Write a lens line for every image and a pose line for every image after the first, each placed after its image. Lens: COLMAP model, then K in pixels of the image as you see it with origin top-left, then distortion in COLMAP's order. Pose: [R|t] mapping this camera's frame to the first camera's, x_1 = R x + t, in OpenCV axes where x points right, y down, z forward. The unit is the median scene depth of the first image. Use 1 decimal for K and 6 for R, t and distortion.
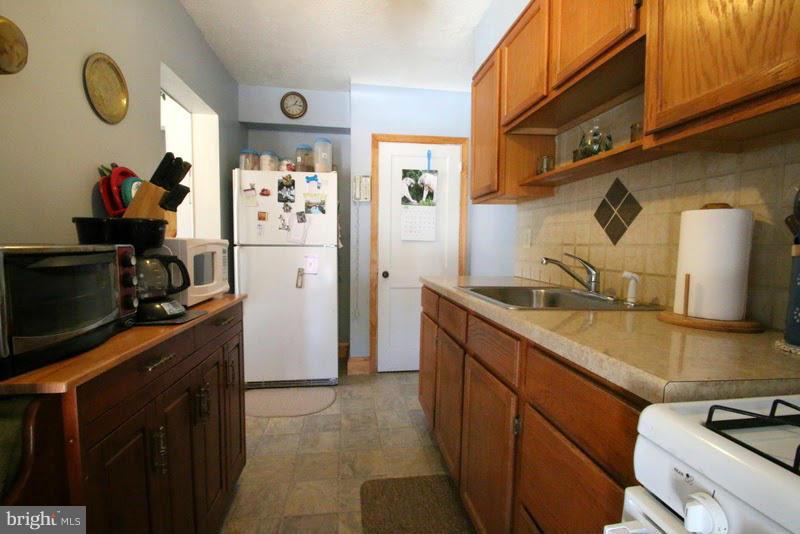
lens RADIAL K [[370.6, 0, 401.6], [0, 370.6, 269.8], [0, 0, 1]] dist [-0.008595, -0.004726]
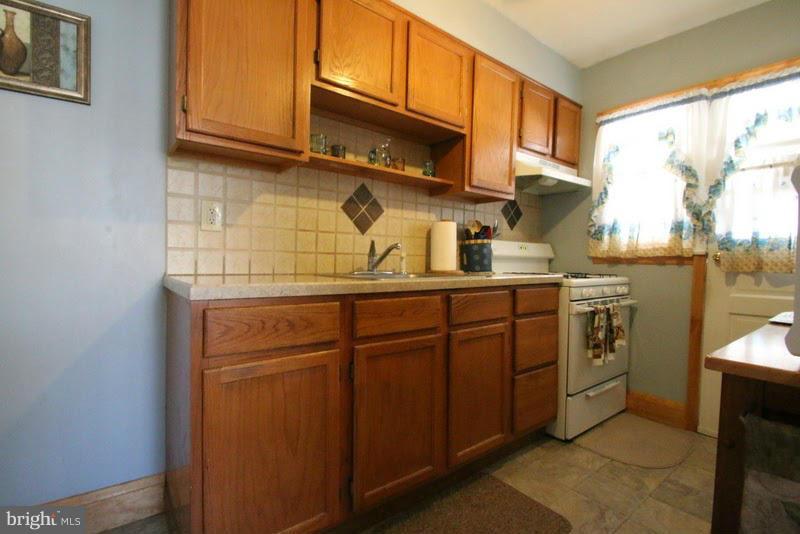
lens RADIAL K [[370.6, 0, 400.9], [0, 370.6, 268.7], [0, 0, 1]] dist [-0.008595, -0.004726]
pose [[-0.495138, -0.052003, 0.867257, -0.636245], [0.030383, 0.996560, 0.077102, -0.043479], [-0.868283, 0.064526, -0.491855, 1.544299]]
